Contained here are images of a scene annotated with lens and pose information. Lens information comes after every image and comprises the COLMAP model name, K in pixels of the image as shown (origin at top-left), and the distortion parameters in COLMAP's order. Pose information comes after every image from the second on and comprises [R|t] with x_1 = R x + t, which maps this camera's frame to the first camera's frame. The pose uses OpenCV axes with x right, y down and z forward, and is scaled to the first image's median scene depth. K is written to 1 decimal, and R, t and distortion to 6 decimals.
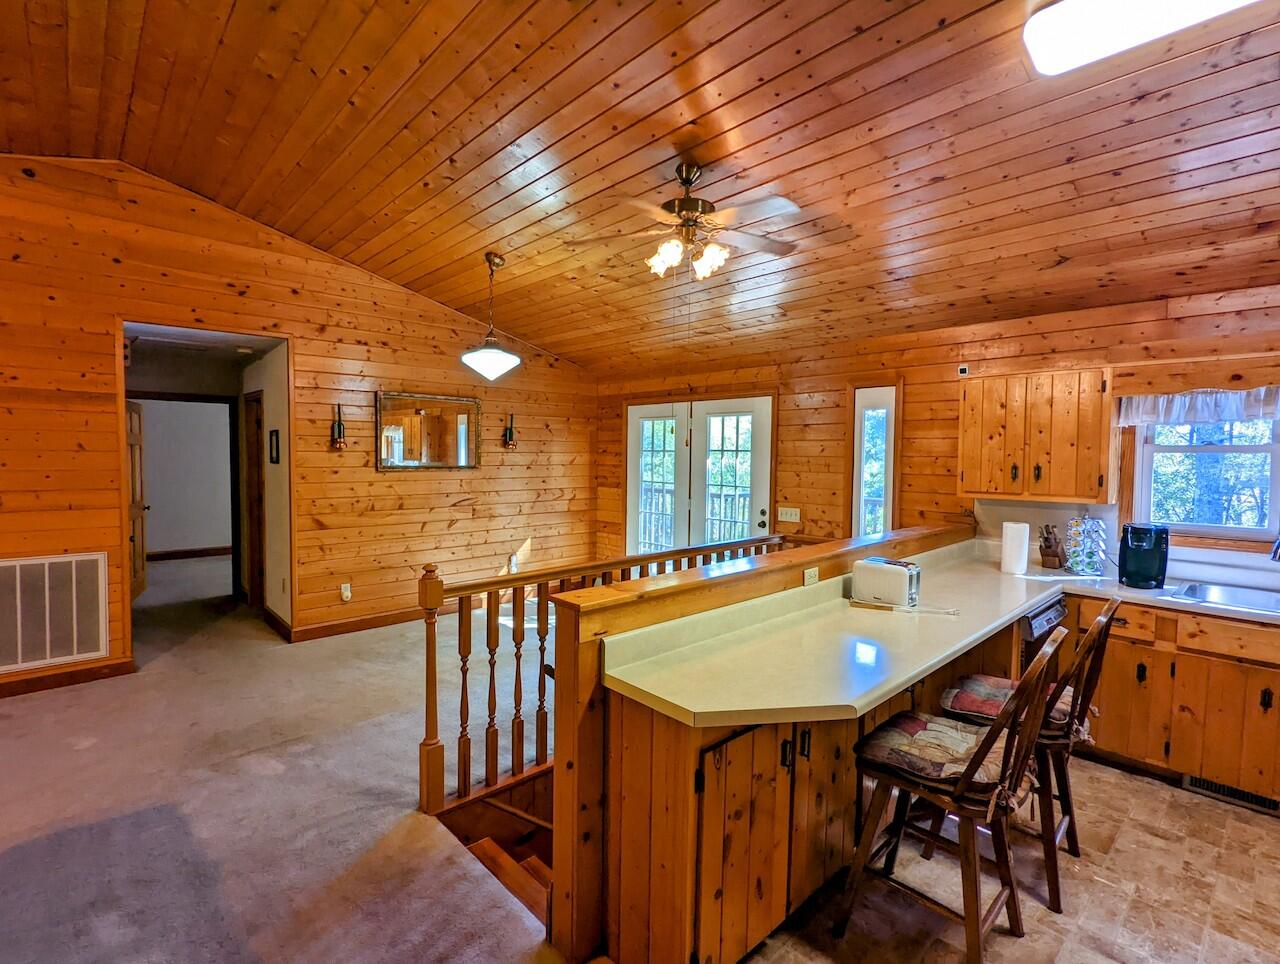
lens RADIAL K [[609.8, 0, 639.1], [0, 609.8, 480.4], [0, 0, 1]] dist [0.004817, 0.001089]
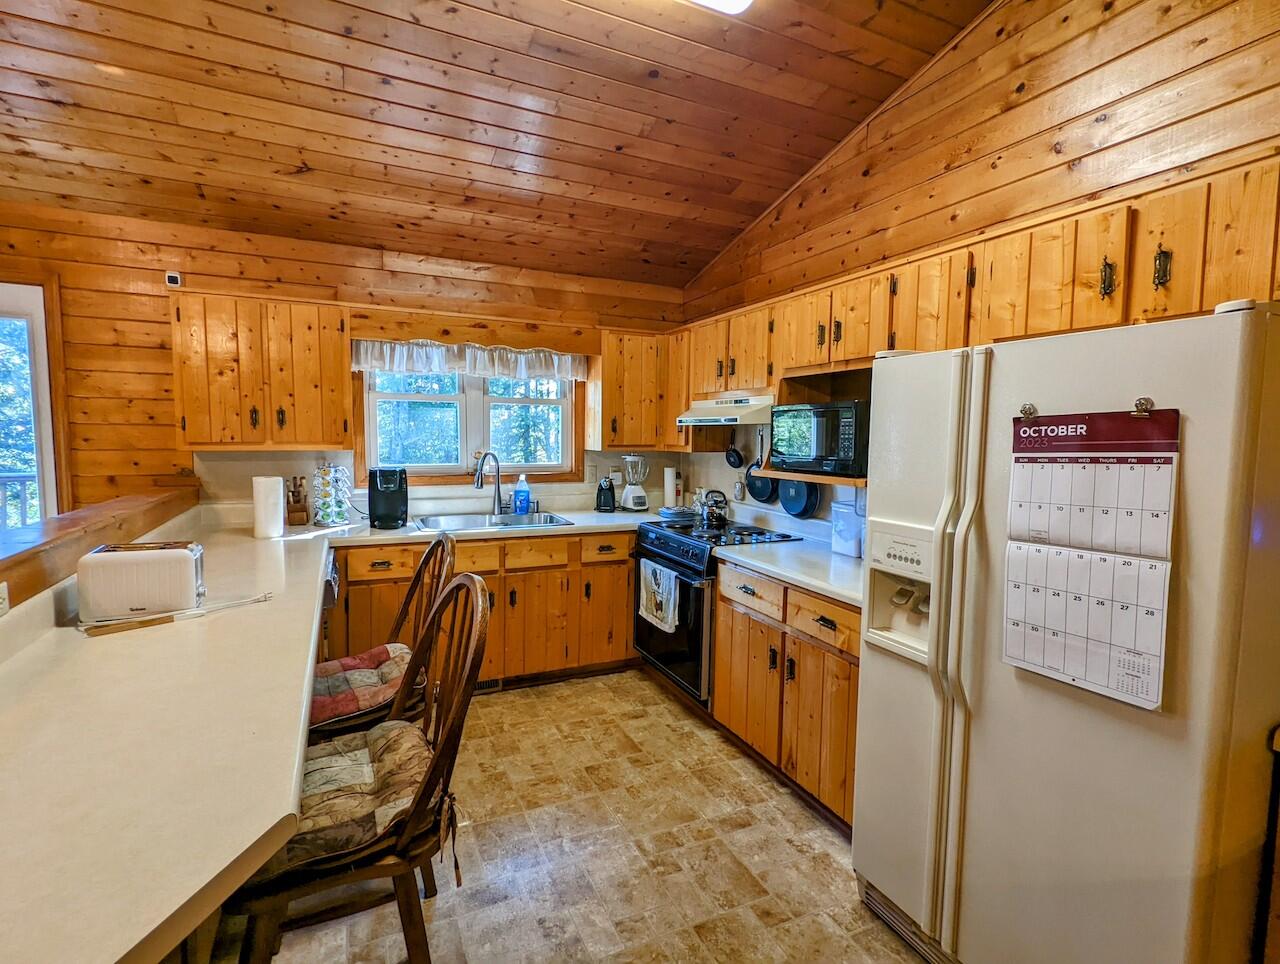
lens RADIAL K [[609.8, 0, 631.3], [0, 609.8, 474.7], [0, 0, 1]] dist [0.004817, 0.001089]
pose [[0.318814, -0.073635, 0.944953, -0.010341], [0.036651, 0.997190, 0.065340, 0.030608], [-0.947109, 0.013802, 0.320617, 0.266809]]
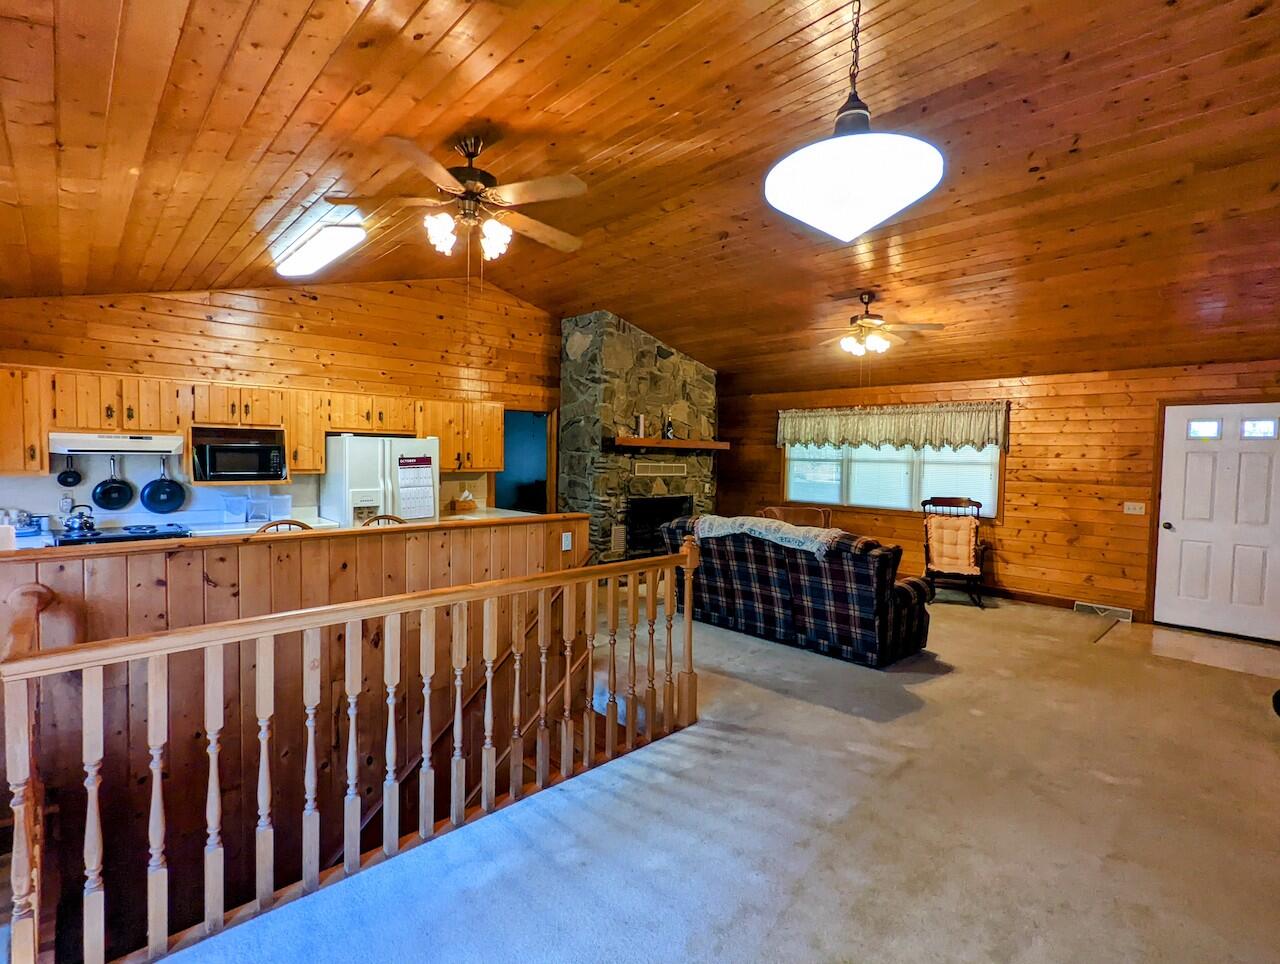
lens RADIAL K [[609.8, 0, 637.5], [0, 609.8, 481.1], [0, 0, 1]] dist [0.004817, 0.001089]
pose [[-0.999695, -0.023764, -0.006742, -0.236385], [-0.024255, 0.996030, 0.085648, -0.110890], [0.004679, 0.085785, -0.996303, 2.559974]]
